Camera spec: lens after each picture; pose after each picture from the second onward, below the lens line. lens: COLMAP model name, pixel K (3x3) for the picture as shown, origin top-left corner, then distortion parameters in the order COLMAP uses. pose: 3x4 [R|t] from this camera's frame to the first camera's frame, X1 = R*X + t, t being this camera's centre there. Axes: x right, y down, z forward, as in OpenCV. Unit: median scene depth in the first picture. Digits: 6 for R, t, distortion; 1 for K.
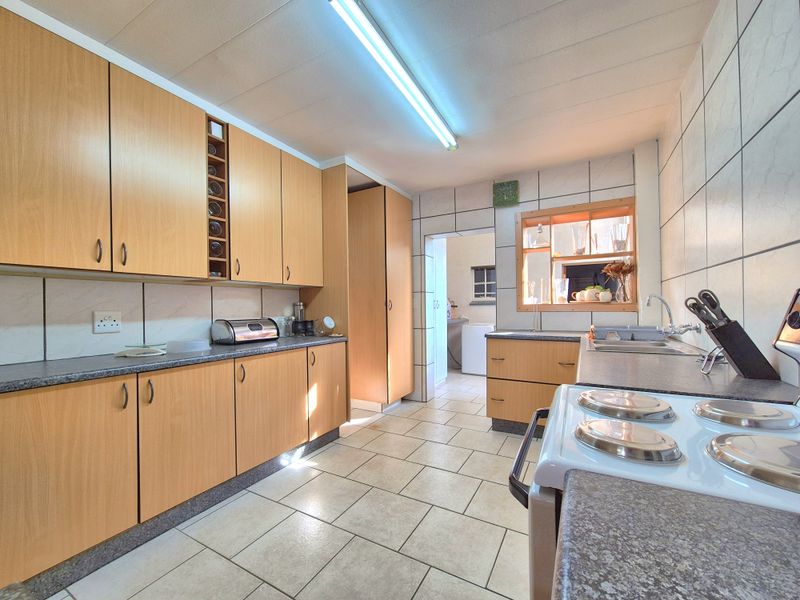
lens RADIAL K [[332.3, 0, 394.6], [0, 332.3, 307.8], [0, 0, 1]] dist [0.001847, 0.000106]
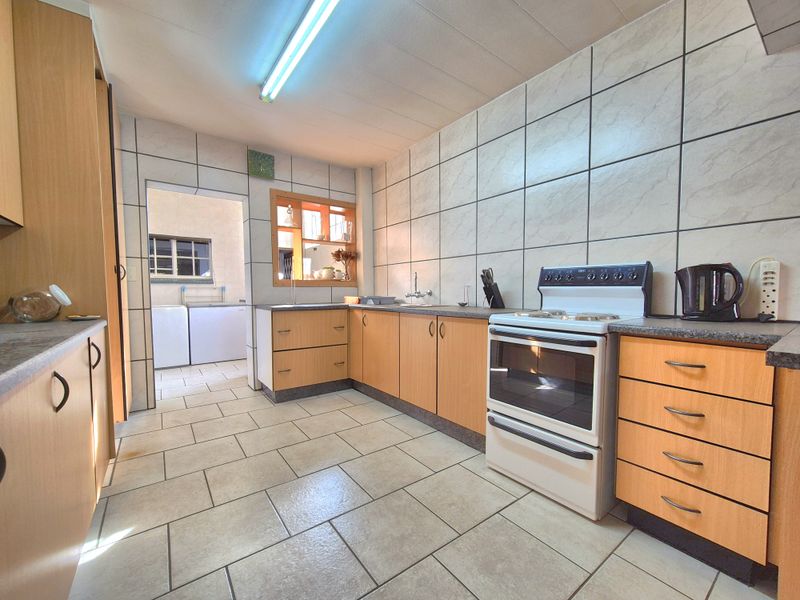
lens RADIAL K [[328.2, 0, 402.8], [0, 328.2, 309.0], [0, 0, 1]] dist [0.000311, 0.000021]
pose [[0.404977, -0.040144, 0.913445, -0.414425], [0.001745, 0.999068, 0.043133, 0.039843], [-0.914325, -0.015874, 0.404669, 0.238863]]
